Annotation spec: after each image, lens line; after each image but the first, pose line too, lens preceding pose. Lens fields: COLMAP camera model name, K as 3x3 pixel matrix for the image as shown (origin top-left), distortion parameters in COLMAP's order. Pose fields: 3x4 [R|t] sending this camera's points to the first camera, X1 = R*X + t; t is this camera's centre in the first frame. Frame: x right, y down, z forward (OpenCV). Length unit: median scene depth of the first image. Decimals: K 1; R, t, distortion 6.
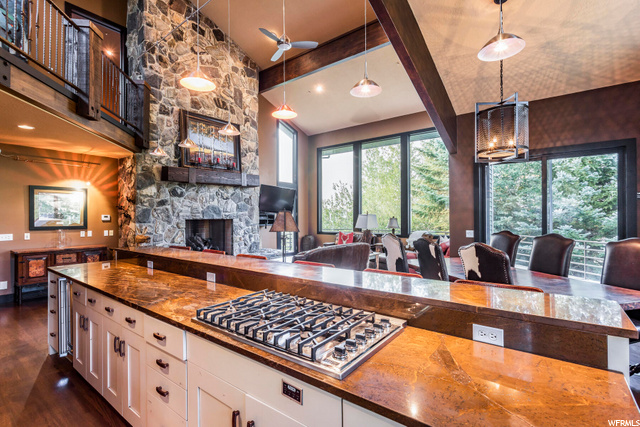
lens RADIAL K [[311.2, 0, 303.5], [0, 311.2, 209.8], [0, 0, 1]] dist [-0.004188, -0.000283]
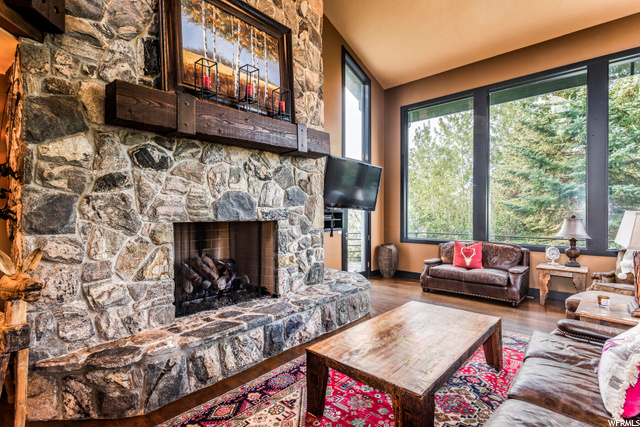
lens RADIAL K [[311.2, 0, 320.9], [0, 311.2, 215.4], [0, 0, 1]] dist [-0.004188, -0.000283]
pose [[0.999626, 0.009735, -0.025570, -0.154338], [-0.008881, 0.999406, 0.033310, 0.004703], [0.025879, -0.033071, 0.999118, 0.538255]]
